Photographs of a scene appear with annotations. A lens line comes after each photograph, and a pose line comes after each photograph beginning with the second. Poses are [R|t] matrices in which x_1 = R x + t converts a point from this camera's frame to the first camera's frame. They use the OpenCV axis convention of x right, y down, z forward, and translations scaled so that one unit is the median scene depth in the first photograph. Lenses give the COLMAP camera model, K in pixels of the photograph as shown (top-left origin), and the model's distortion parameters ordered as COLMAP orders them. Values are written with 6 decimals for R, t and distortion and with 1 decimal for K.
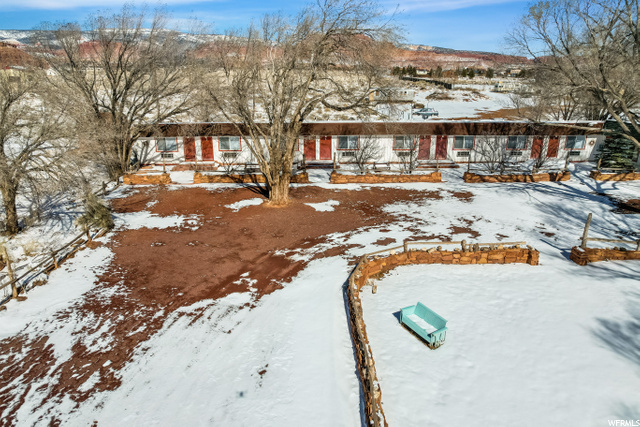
lens RADIAL K [[406.1, 0, 320.0], [0, 406.1, 213.5], [0, 0, 1]] dist [-0.006549, 0.000671]
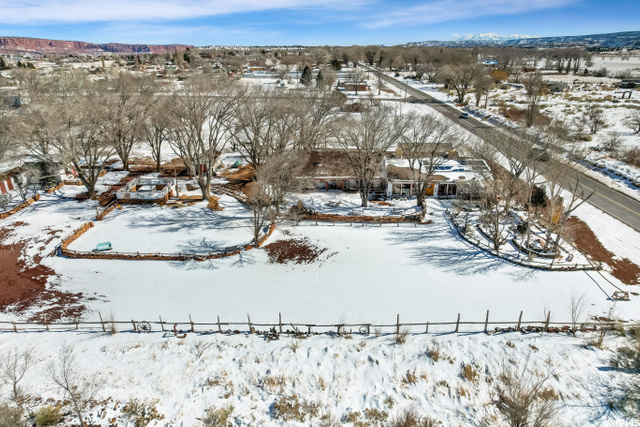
lens RADIAL K [[406.1, 0, 320.0], [0, 406.1, 213.5], [0, 0, 1]] dist [-0.006549, 0.000671]
pose [[0.043008, -0.380344, 0.923845, -1.090010], [0.335154, 0.876609, 0.345295, -0.219640], [-0.941181, 0.294780, 0.165175, -0.544885]]
